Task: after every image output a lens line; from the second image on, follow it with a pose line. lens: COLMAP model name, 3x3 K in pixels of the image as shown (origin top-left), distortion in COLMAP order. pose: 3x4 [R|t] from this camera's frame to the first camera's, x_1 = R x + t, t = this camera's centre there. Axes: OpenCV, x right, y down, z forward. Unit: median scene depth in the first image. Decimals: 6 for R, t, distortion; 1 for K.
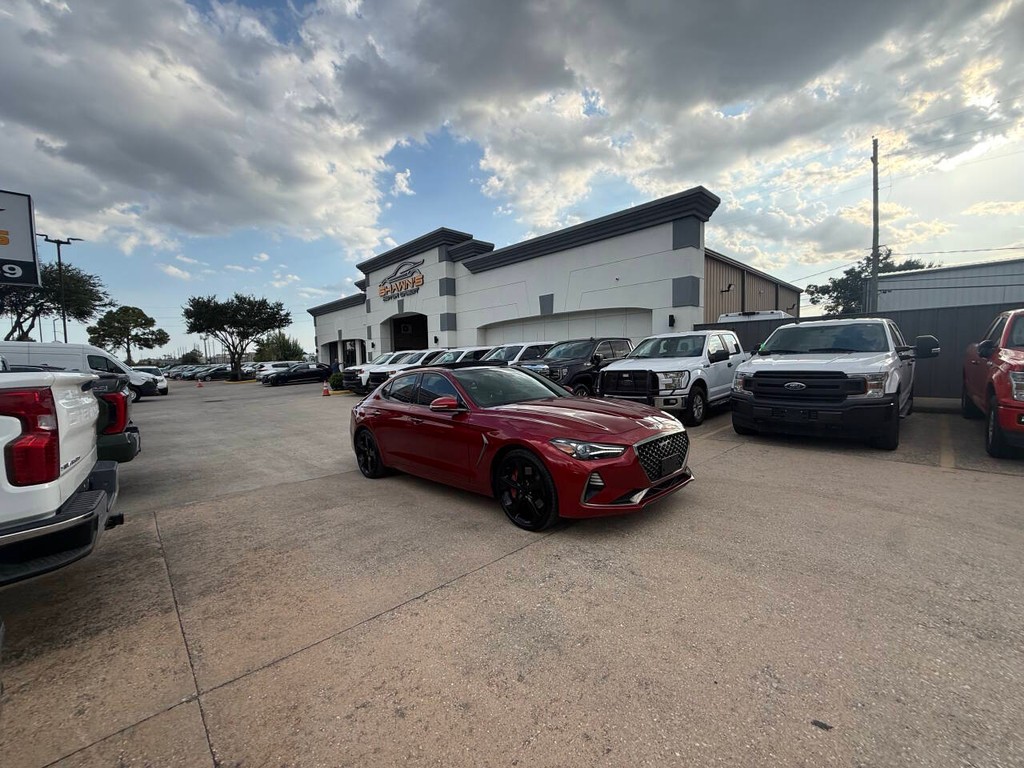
lens RADIAL K [[408.6, 0, 512.0], [0, 408.6, 384.0], [0, 0, 1]] dist [-0.001388, -0.000111]
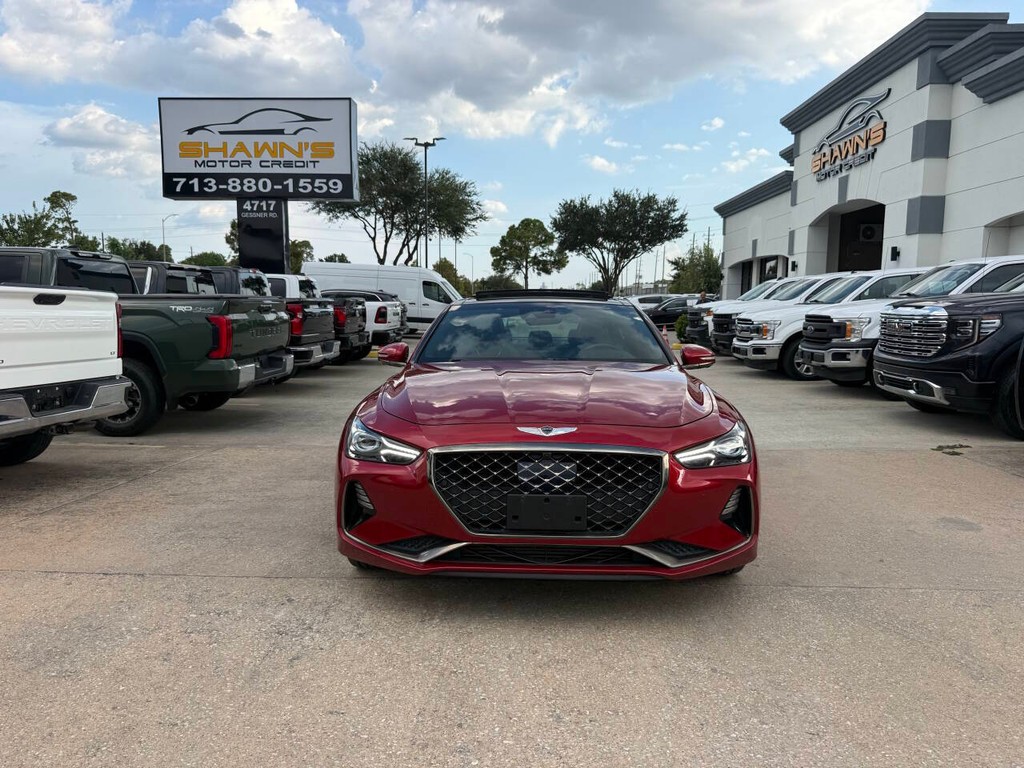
lens RADIAL K [[724.7, 0, 514.6], [0, 724.7, 384.1], [0, 0, 1]] dist [0.048811, -0.065450]
pose [[0.700607, 0.109013, -0.705171, 0.452513], [-0.063365, 0.993862, 0.090687, -0.011044], [0.710729, -0.018852, 0.703214, 0.194278]]
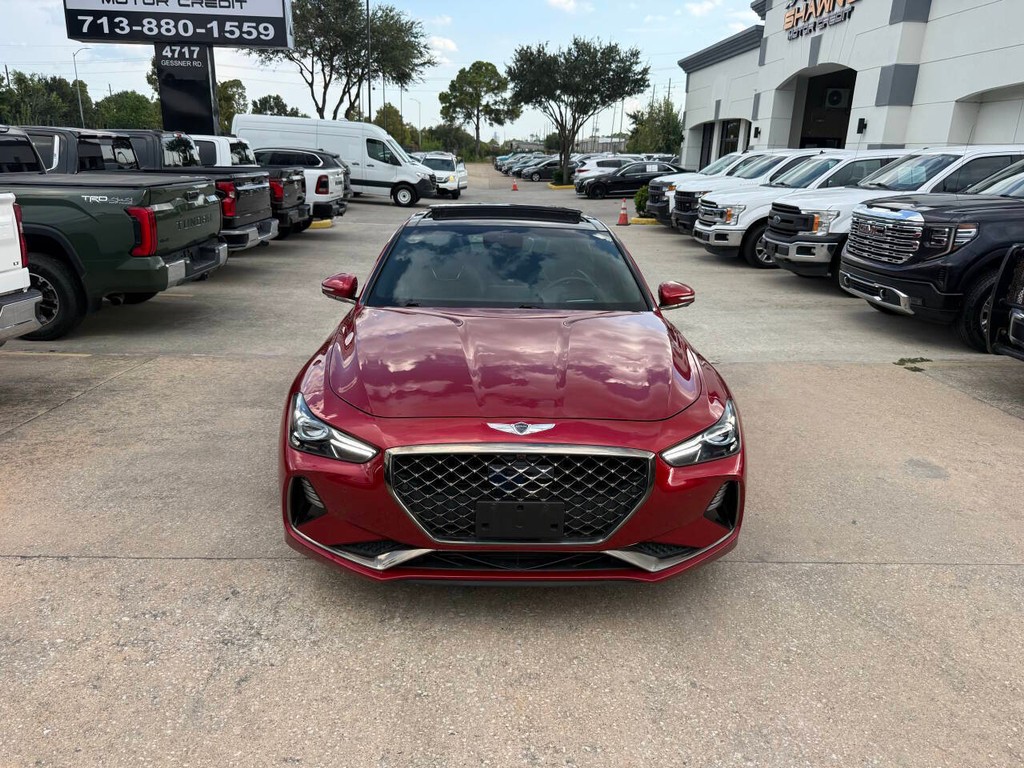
lens RADIAL K [[730.2, 0, 513.6], [0, 730.2, 380.9], [0, 0, 1]] dist [0.009611, -0.007210]
pose [[0.743916, 0.241425, -0.623140, 0.396720], [-0.084688, 0.959003, 0.270448, -0.069839], [0.662886, -0.148418, 0.733863, 0.229698]]
